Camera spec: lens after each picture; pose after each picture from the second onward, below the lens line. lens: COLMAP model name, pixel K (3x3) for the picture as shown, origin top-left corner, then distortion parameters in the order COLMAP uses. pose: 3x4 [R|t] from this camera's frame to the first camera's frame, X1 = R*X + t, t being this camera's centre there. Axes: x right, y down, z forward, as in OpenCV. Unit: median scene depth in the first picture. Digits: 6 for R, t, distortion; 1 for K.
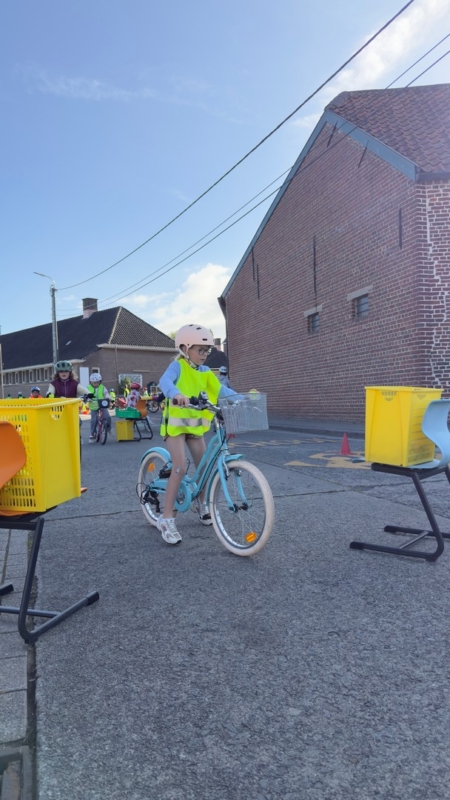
lens RADIAL K [[561.6, 0, 243.7], [0, 561.6, 400.3], [0, 0, 1]] dist [0.062137, -0.085078]
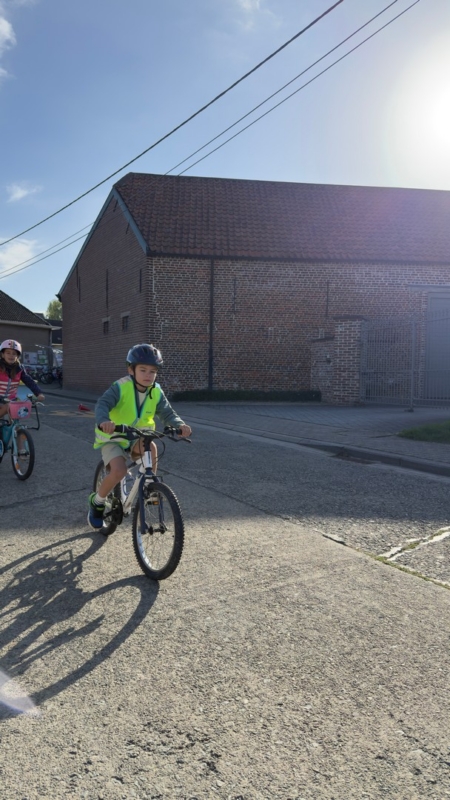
lens RADIAL K [[561.6, 0, 241.6], [0, 561.6, 415.3], [0, 0, 1]] dist [0.062137, -0.085078]
pose [[0.980141, 0.044082, 0.193342, 0.199651], [-0.056709, 0.996570, 0.060265, -0.019138], [-0.190022, -0.070033, 0.979279, -0.540181]]
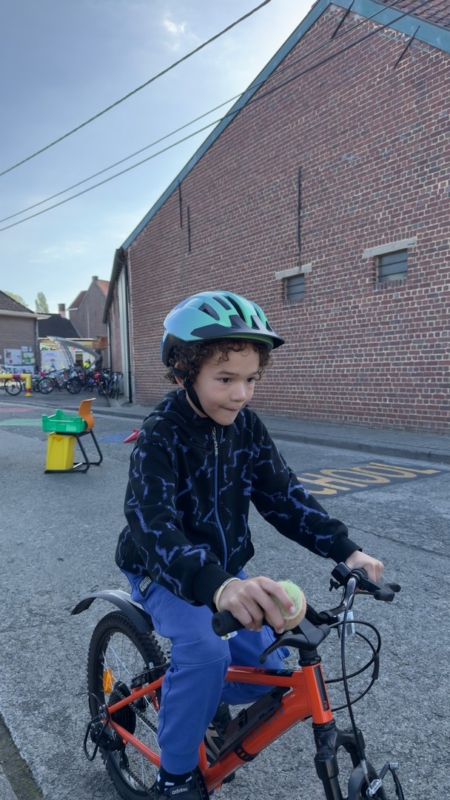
lens RADIAL K [[561.6, 0, 241.5], [0, 561.6, 395.5], [0, 0, 1]] dist [0.062137, -0.085078]
pose [[0.958842, 0.009680, 0.283776, -0.149850], [-0.020730, 0.999138, 0.035962, -0.022339], [-0.283183, -0.040364, 0.958216, 0.312496]]
